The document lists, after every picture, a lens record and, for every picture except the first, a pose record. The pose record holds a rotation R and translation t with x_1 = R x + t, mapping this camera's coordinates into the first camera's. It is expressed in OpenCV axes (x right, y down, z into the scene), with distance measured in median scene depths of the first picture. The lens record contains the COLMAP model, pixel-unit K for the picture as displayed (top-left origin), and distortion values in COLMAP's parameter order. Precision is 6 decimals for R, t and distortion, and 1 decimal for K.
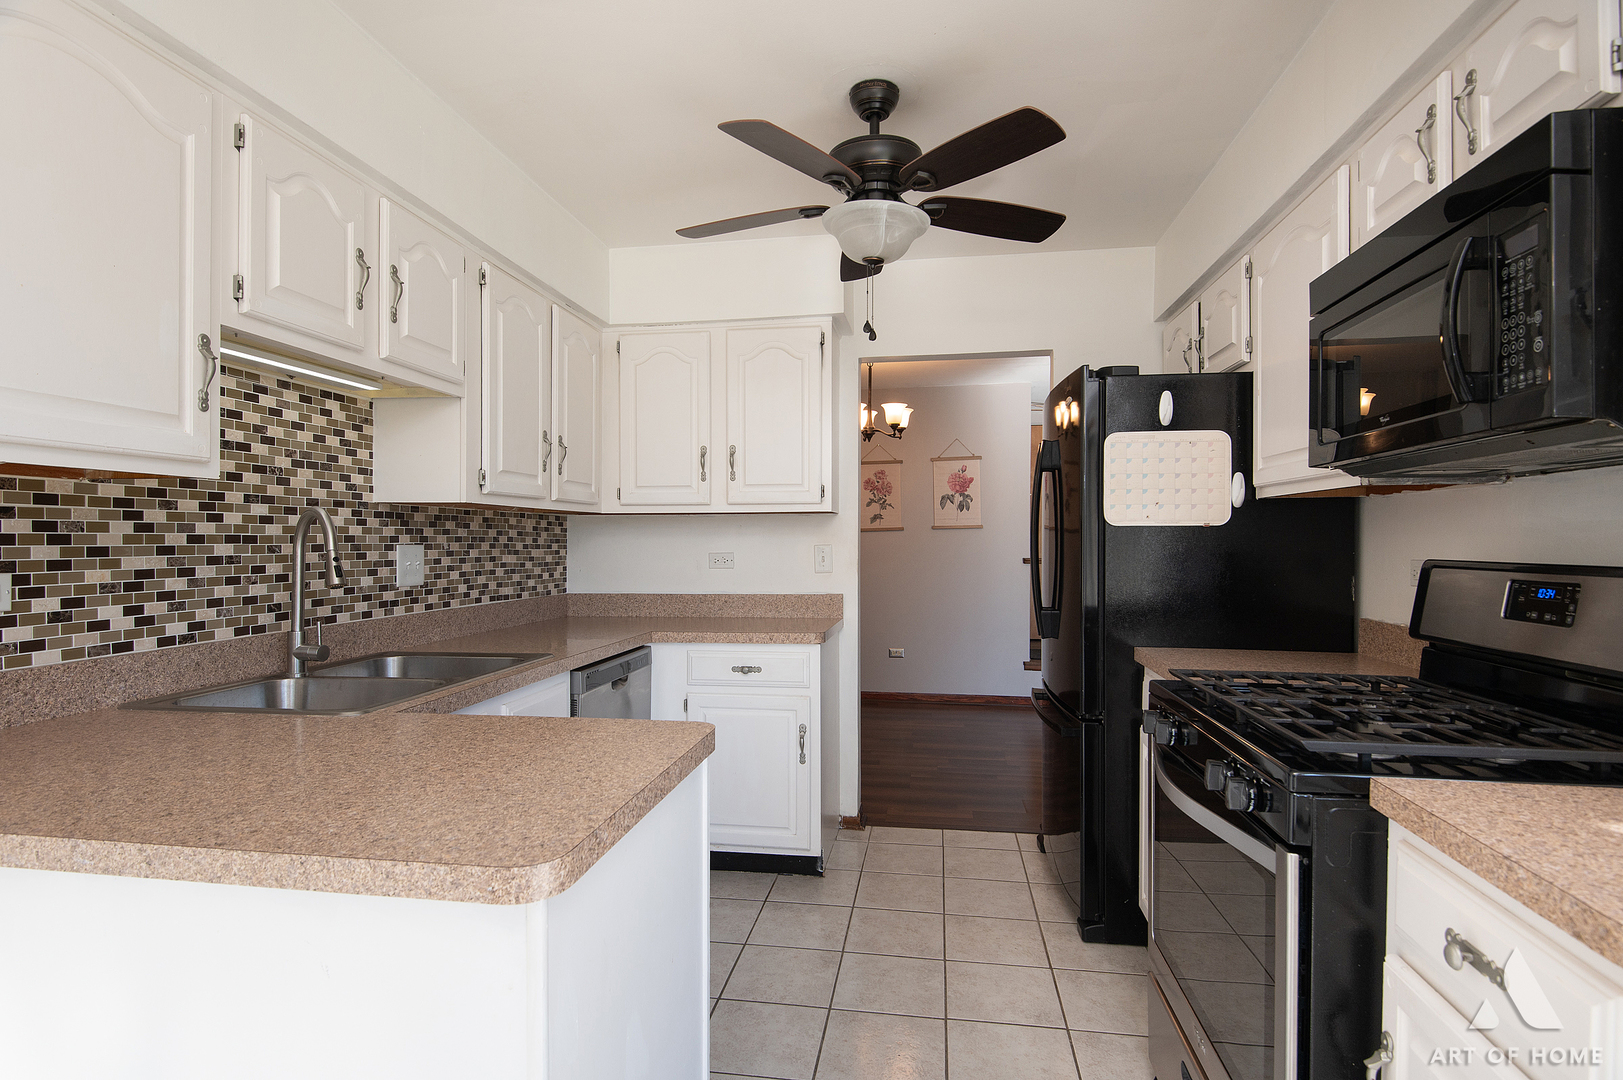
lens RADIAL K [[799.7, 0, 811.5], [0, 799.7, 540.0], [0, 0, 1]] dist [0.000847, 0.000142]
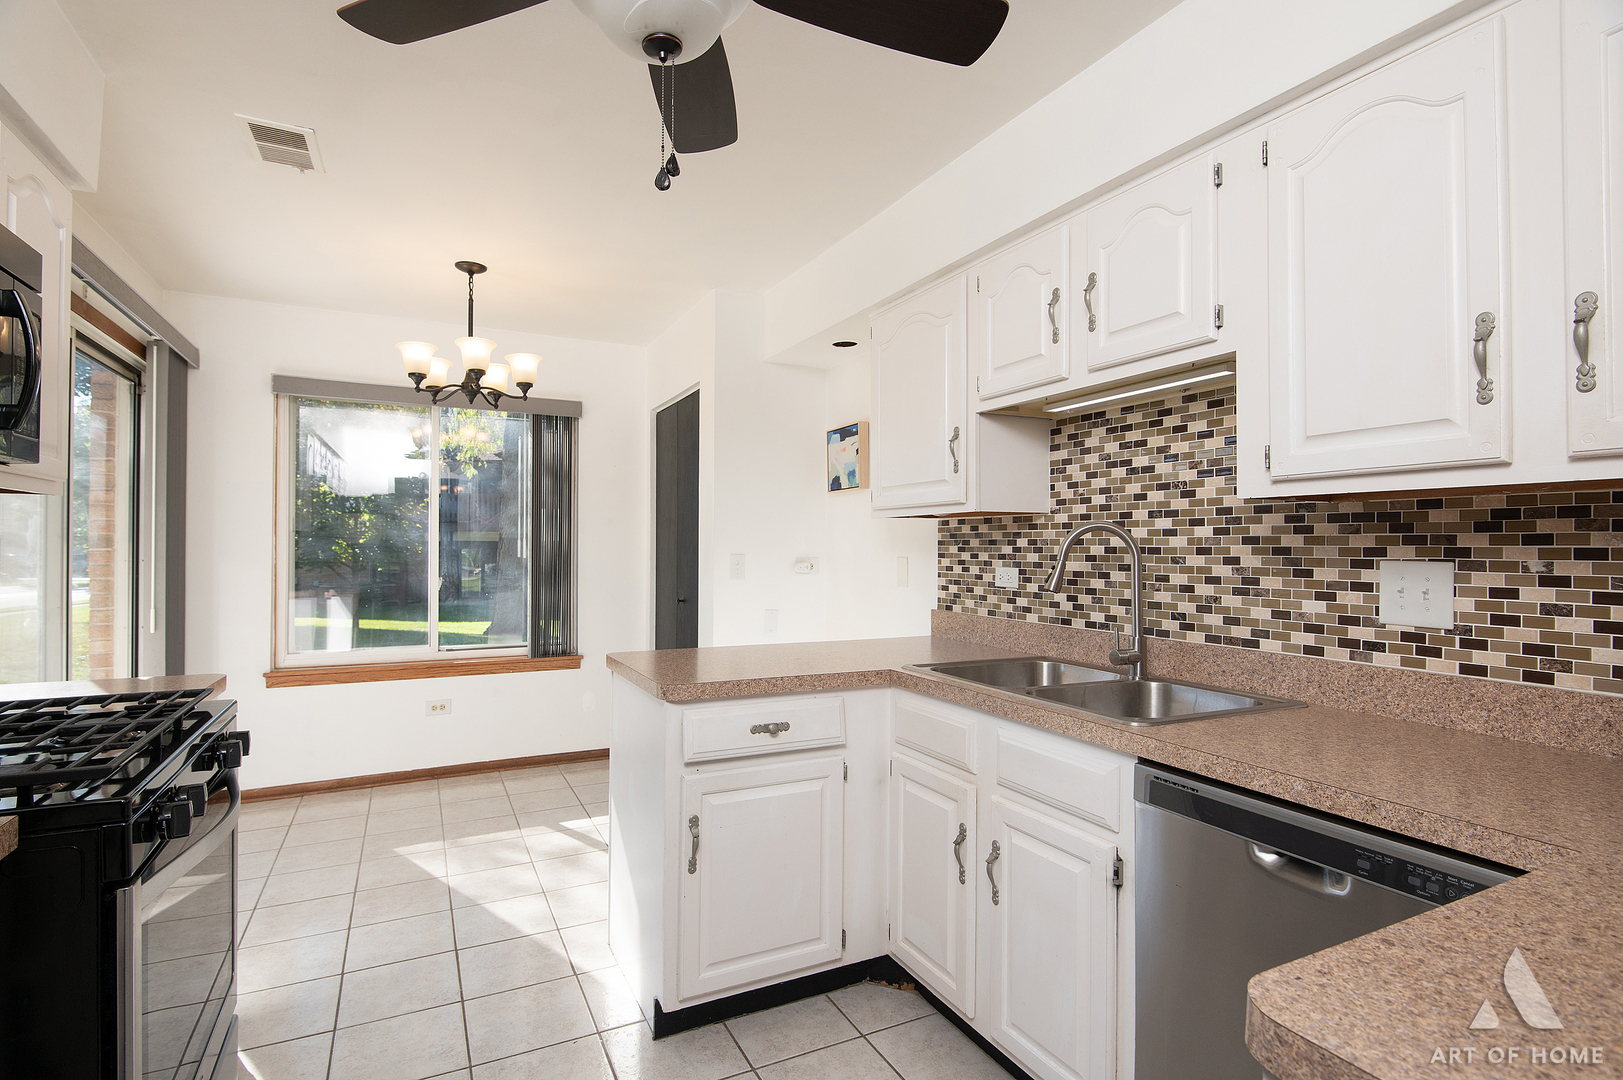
lens RADIAL K [[807.0, 0, 811.5], [0, 807.0, 540.0], [0, 0, 1]] dist [-0.001510, -0.000422]
pose [[-0.817126, -0.003859, -0.576447, 0.328958], [-0.000673, 0.999983, -0.005740, -0.008738], [0.576459, -0.004302, -0.817115, 1.595323]]
